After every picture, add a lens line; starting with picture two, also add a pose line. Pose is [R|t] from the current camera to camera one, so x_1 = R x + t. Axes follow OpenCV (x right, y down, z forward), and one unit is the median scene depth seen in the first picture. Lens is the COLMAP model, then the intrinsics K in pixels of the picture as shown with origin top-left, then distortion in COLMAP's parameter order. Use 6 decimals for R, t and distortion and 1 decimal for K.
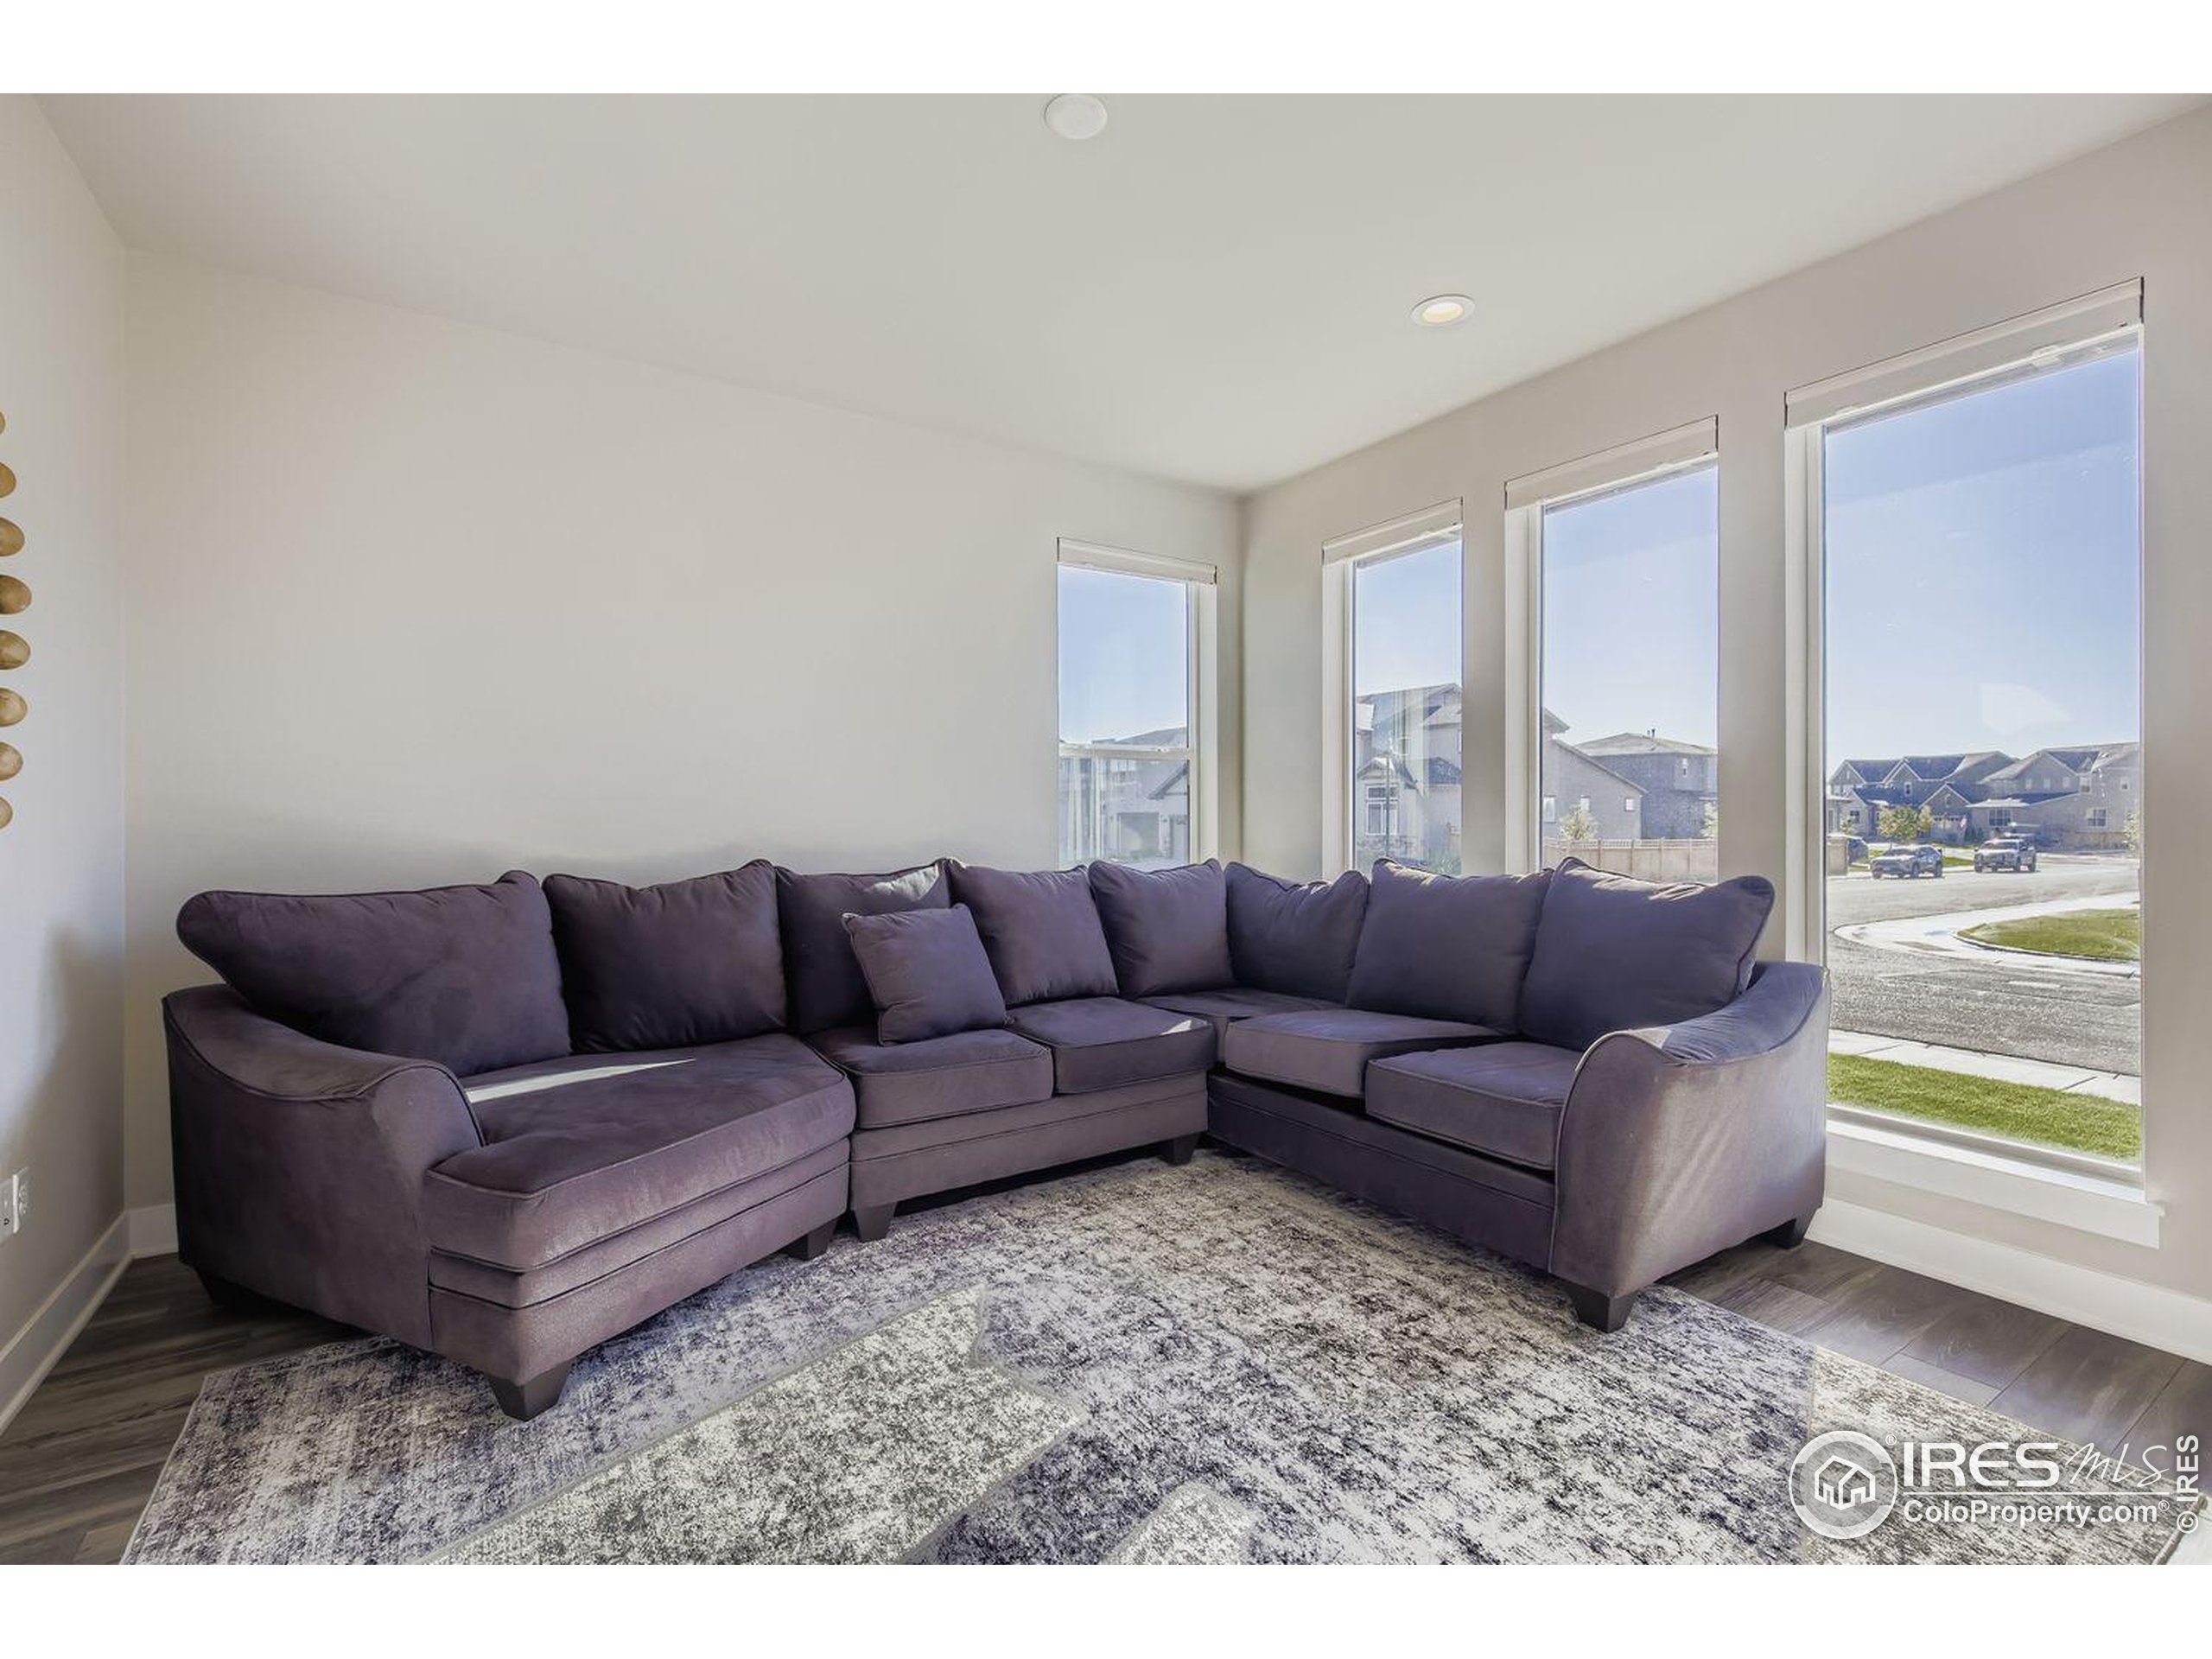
lens RADIAL K [[1001.5, 0, 1110.0], [0, 1001.5, 832.4], [0, 0, 1]] dist [0.001808, 0.000995]
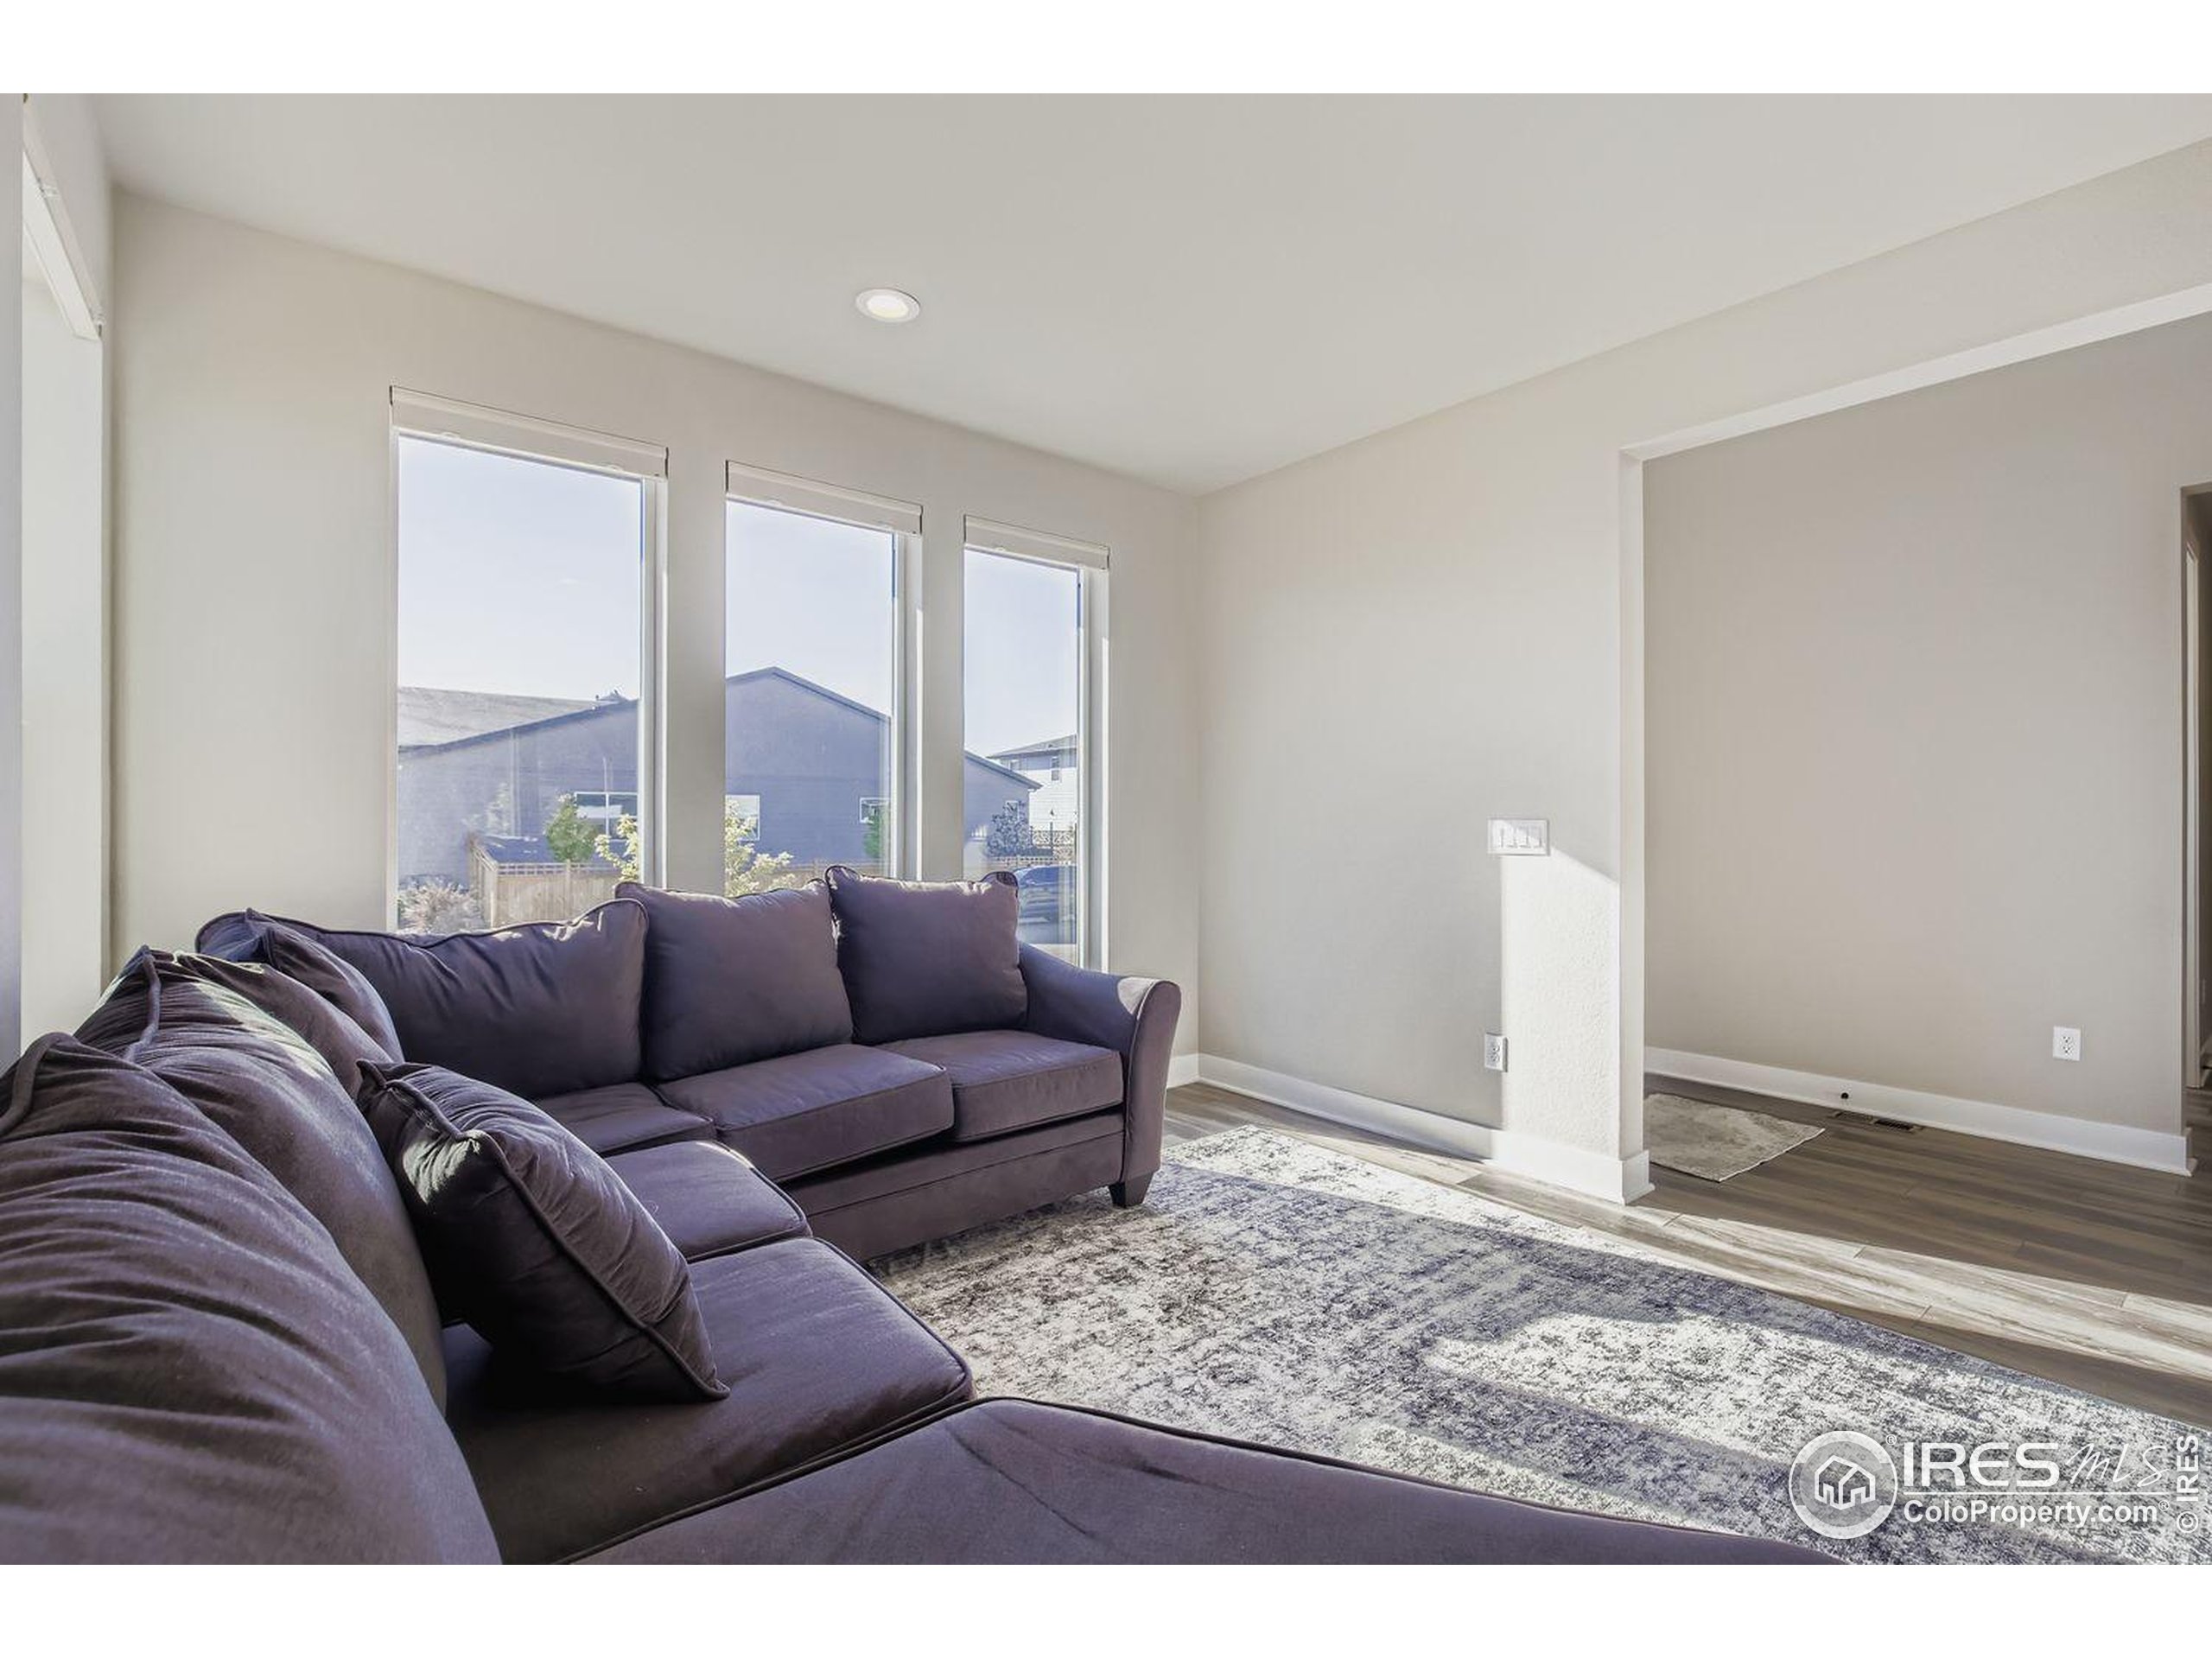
lens RADIAL K [[1001.5, 0, 1108.4], [0, 1001.5, 816.0], [0, 0, 1]] dist [0.001808, 0.000995]
pose [[-0.100822, 0.006267, 0.994885, -0.939804], [0.010140, 0.999935, -0.005271, -0.028958], [-0.994853, 0.009557, -0.100879, 1.266121]]
